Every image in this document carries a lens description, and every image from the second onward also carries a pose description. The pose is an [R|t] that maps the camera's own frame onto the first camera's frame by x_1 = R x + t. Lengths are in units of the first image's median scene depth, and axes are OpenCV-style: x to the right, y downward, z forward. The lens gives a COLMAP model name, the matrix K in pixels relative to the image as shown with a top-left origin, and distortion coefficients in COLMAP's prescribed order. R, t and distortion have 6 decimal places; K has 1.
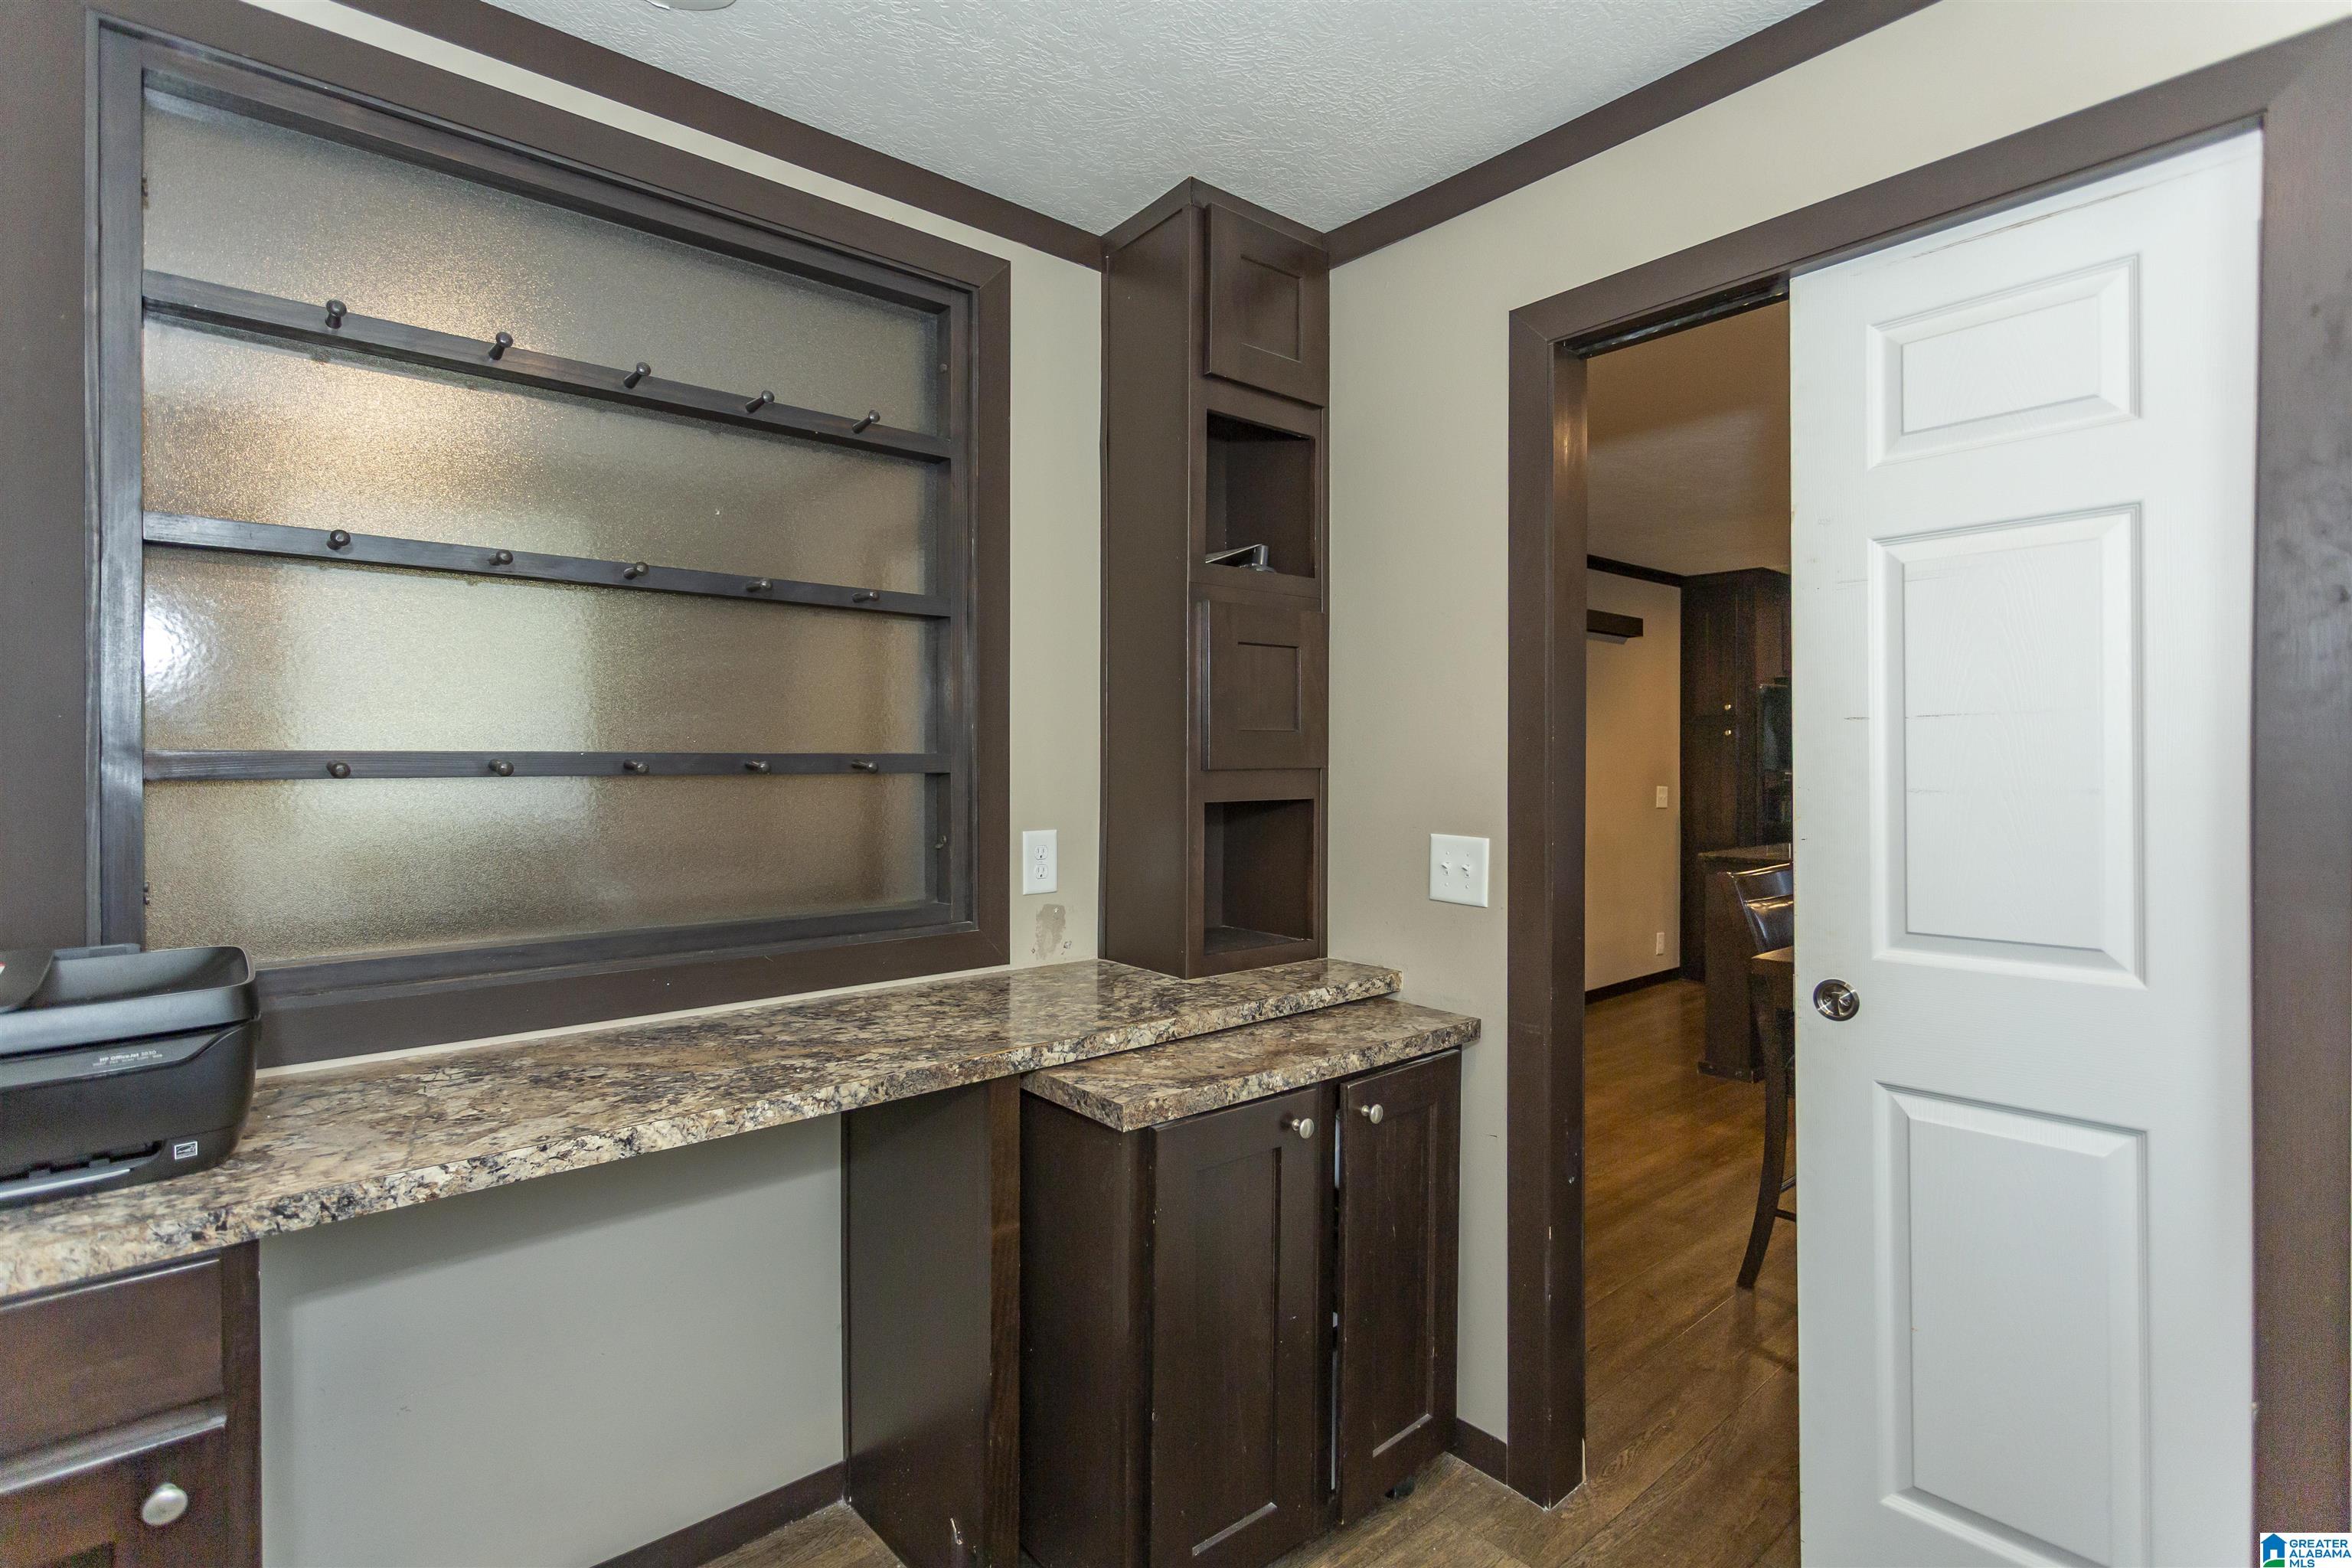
lens RADIAL K [[1113.9, 0, 1176.8], [0, 1113.9, 774.6], [0, 0, 1]] dist [0.008577, -0.000492]
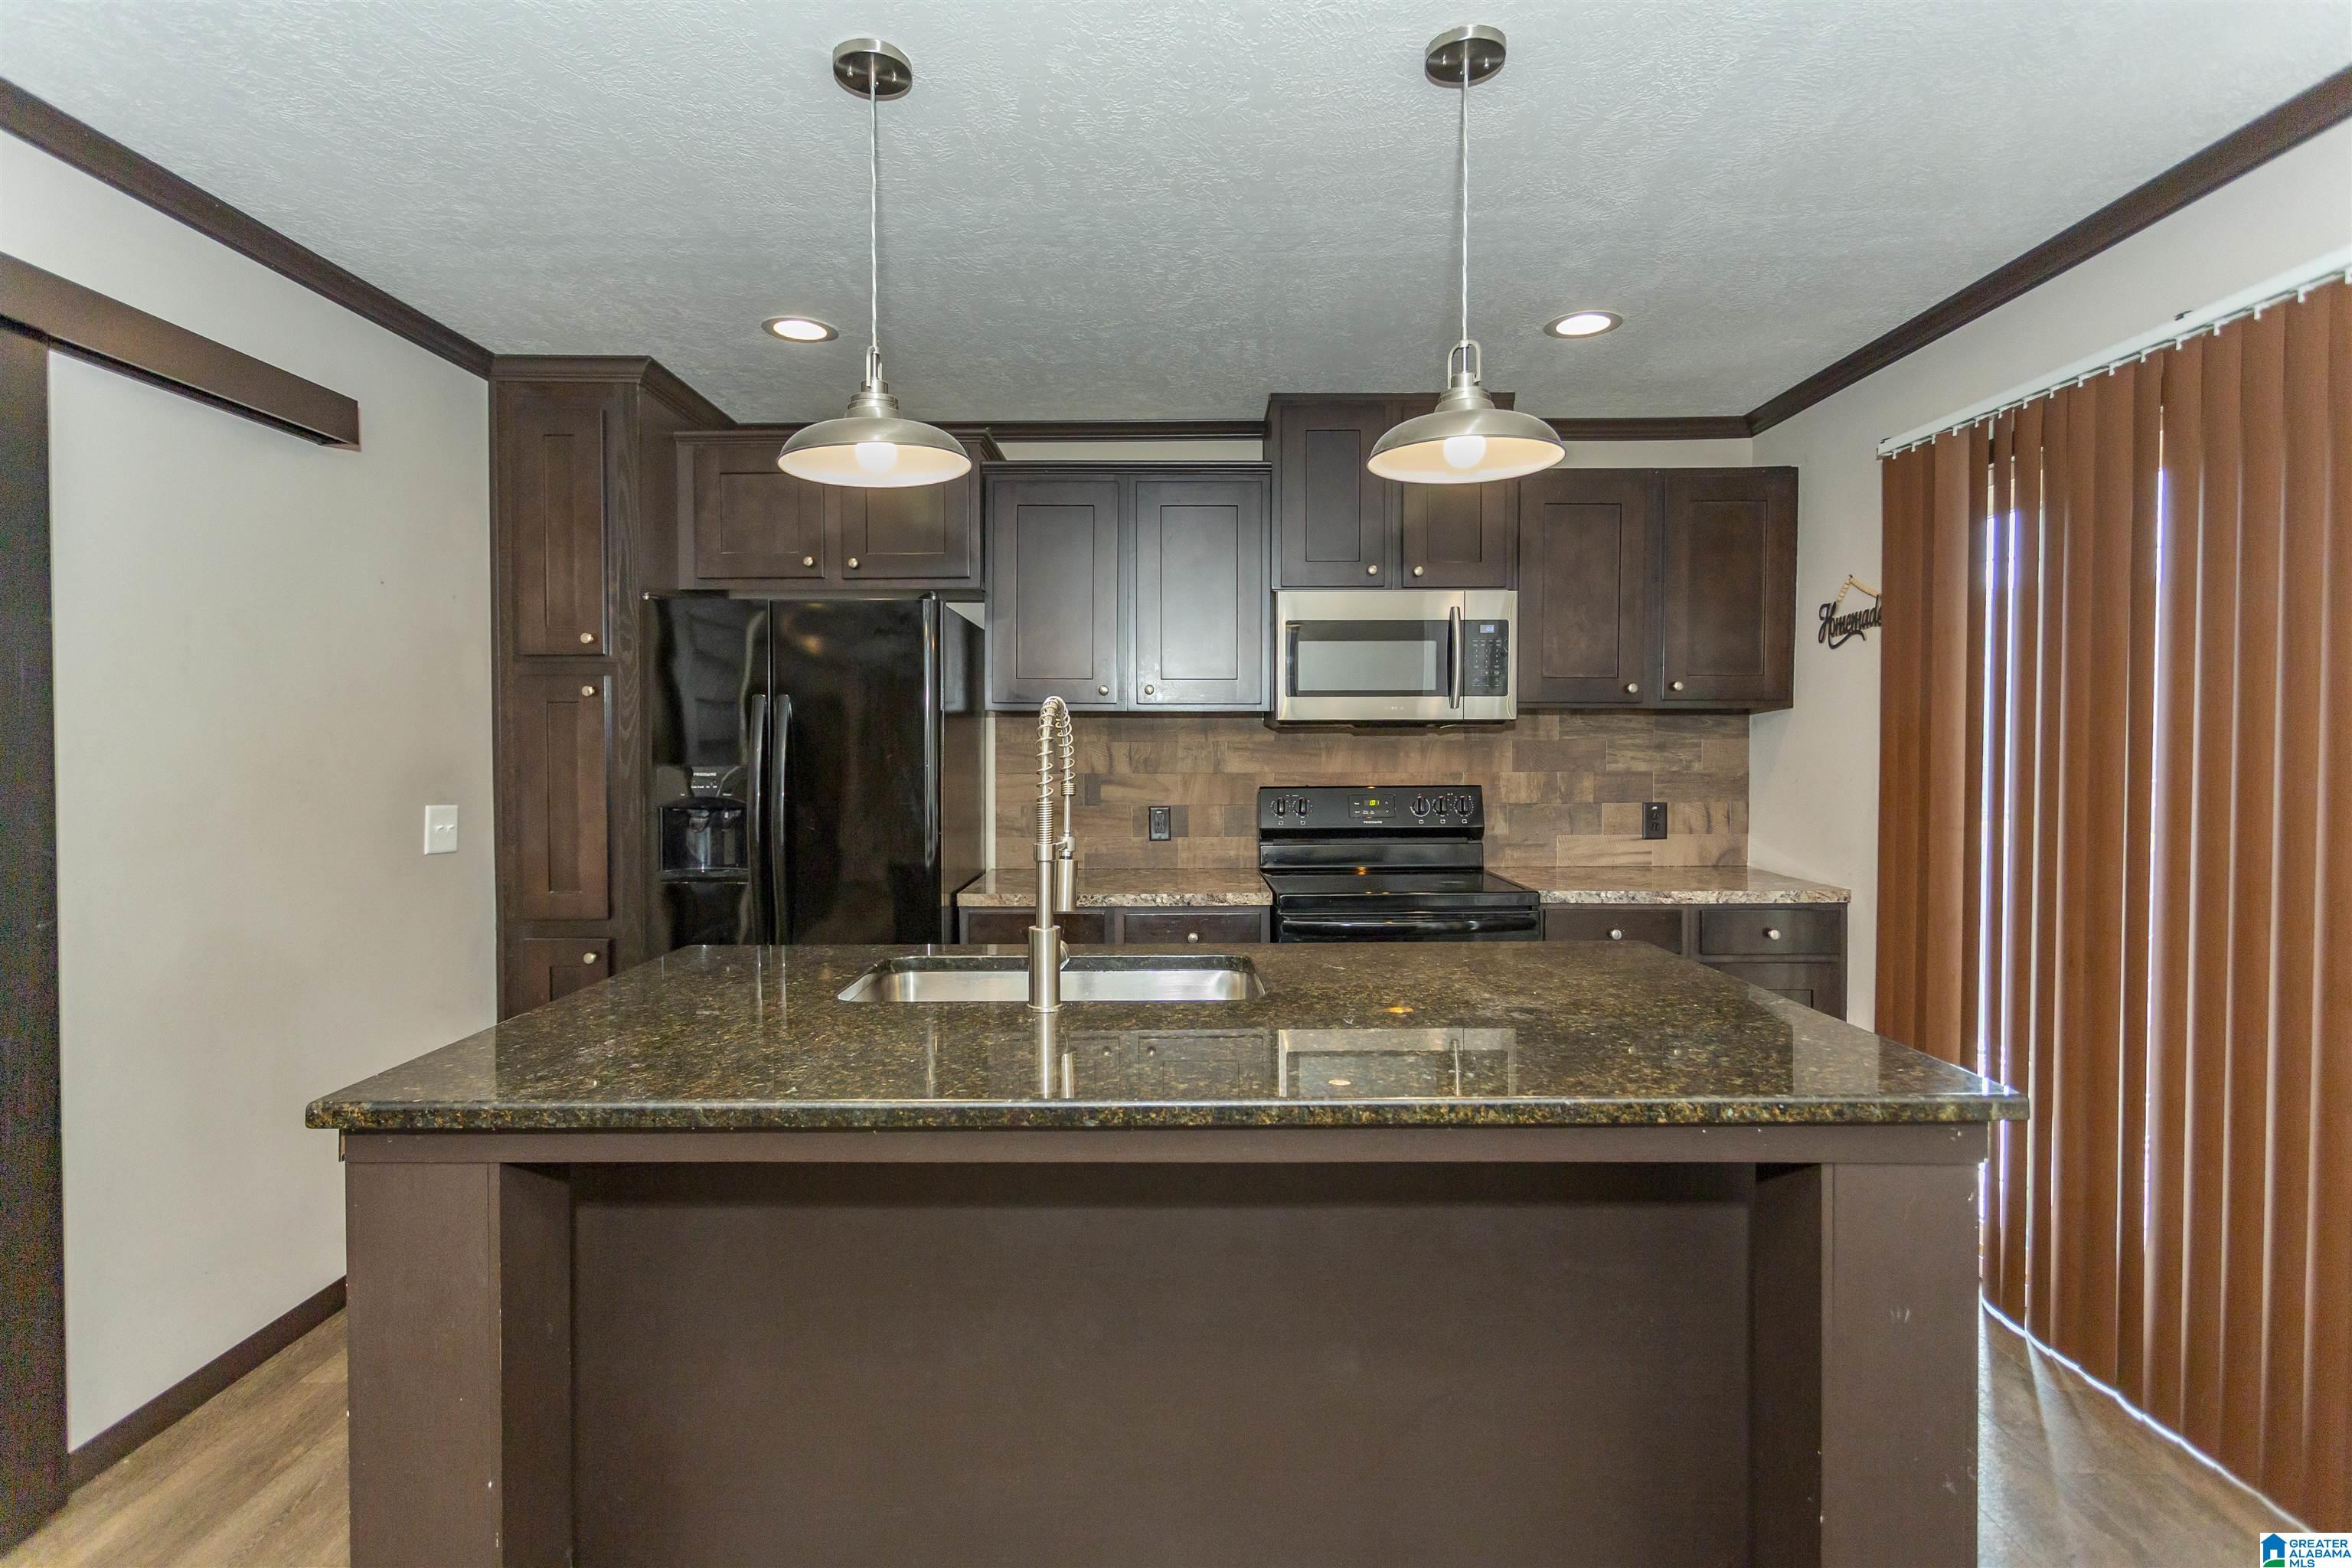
lens RADIAL K [[1113.9, 0, 1175.8], [0, 1113.9, 776.7], [0, 0, 1]] dist [0.008577, -0.000492]
pose [[0.644001, -0.015894, 0.764859, 0.286274], [0.005779, 0.999857, 0.015912, -0.006691], [-0.765002, -0.005827, 0.644001, 0.491630]]
